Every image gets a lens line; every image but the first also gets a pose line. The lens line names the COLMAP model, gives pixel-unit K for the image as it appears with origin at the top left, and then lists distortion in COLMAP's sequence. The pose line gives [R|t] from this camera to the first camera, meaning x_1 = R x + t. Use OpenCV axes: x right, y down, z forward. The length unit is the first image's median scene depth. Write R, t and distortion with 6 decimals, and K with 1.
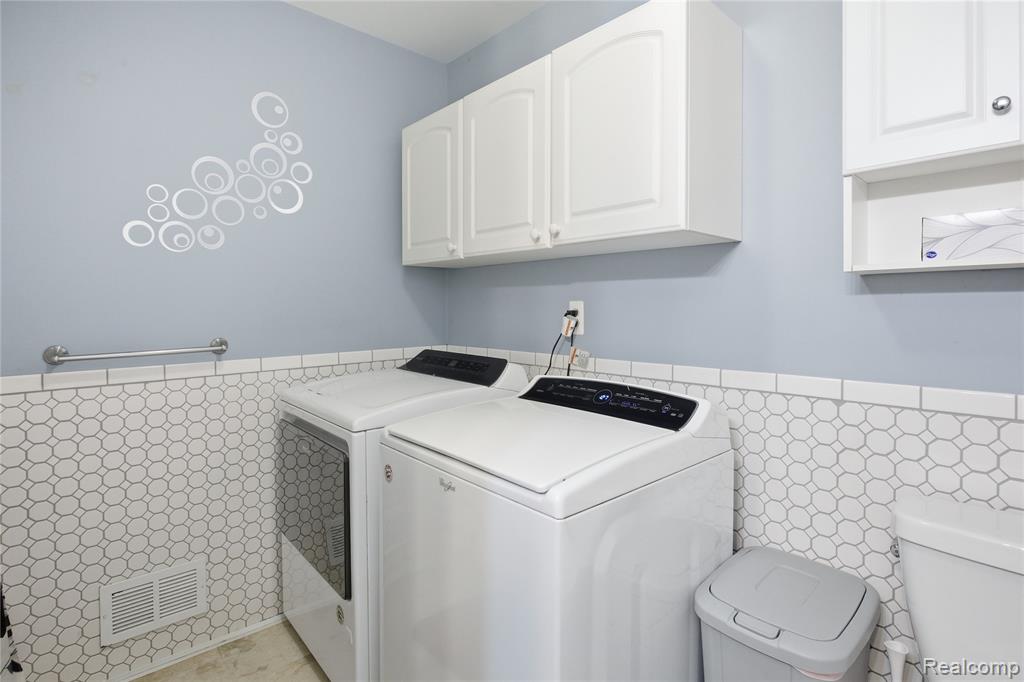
lens RADIAL K [[501.9, 0, 508.3], [0, 501.9, 311.7], [0, 0, 1]] dist [-0.016136, 0.004472]
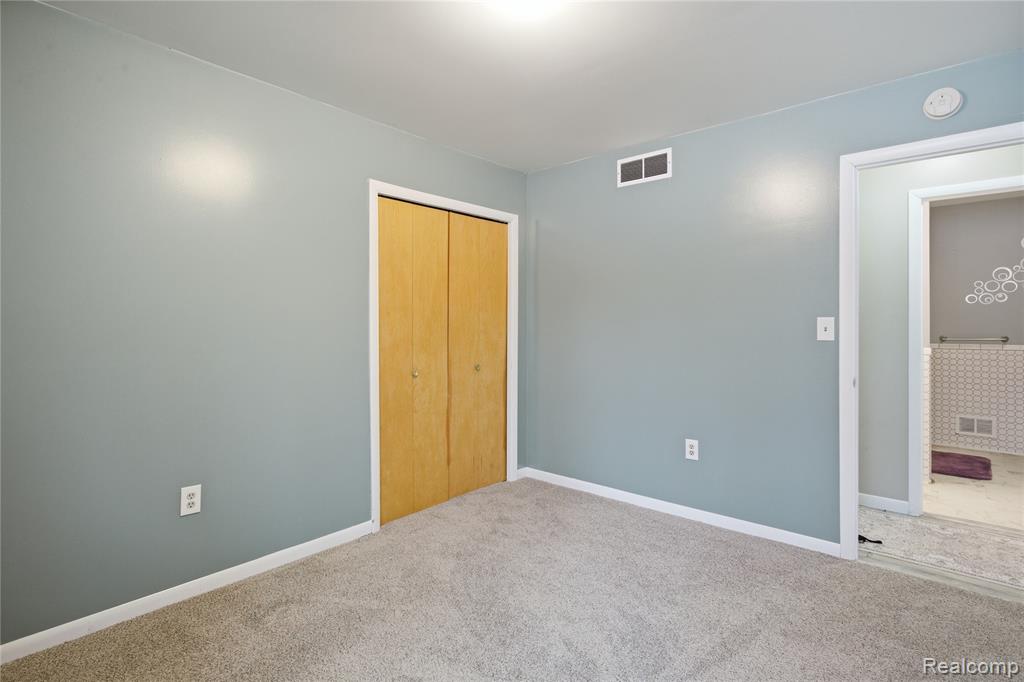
lens RADIAL K [[501.9, 0, 513.2], [0, 501.9, 319.7], [0, 0, 1]] dist [-0.016136, 0.004472]
pose [[0.114621, 0.000570, -0.993409, 1.722092], [-0.014773, 0.999890, -0.001131, 0.009047], [0.993299, 0.014805, 0.114617, -1.870304]]
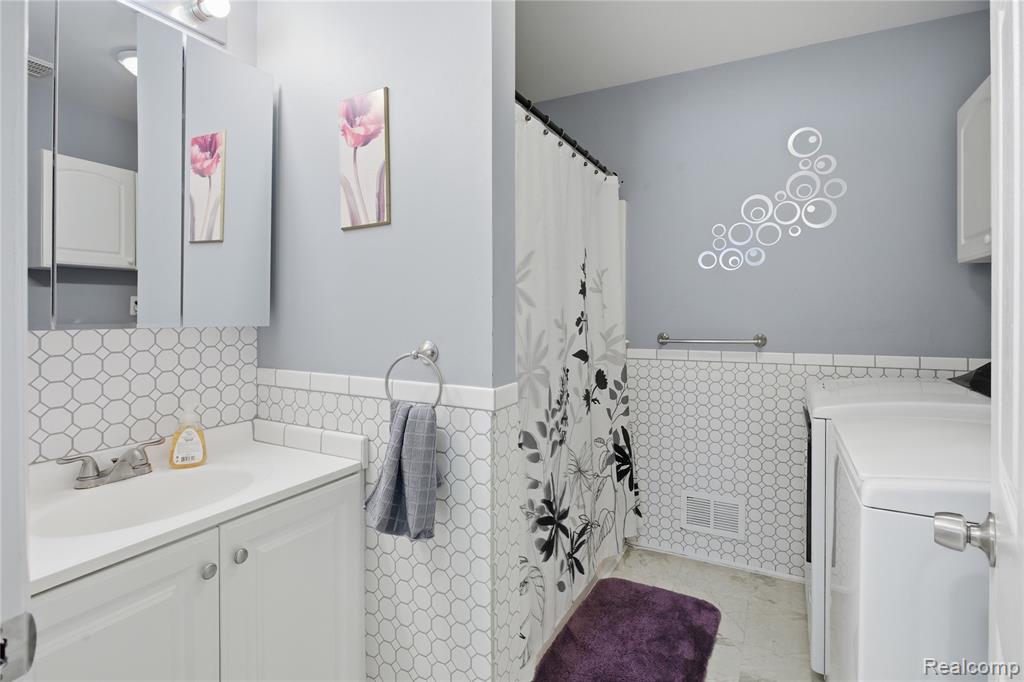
lens RADIAL K [[501.9, 0, 518.7], [0, 501.9, 316.3], [0, 0, 1]] dist [-0.016136, 0.004472]
pose [[0.353745, 0.007050, -0.935315, 0.411465], [-0.016902, 0.999856, 0.001144, 0.015568], [0.935189, 0.015404, 0.353814, -0.038208]]
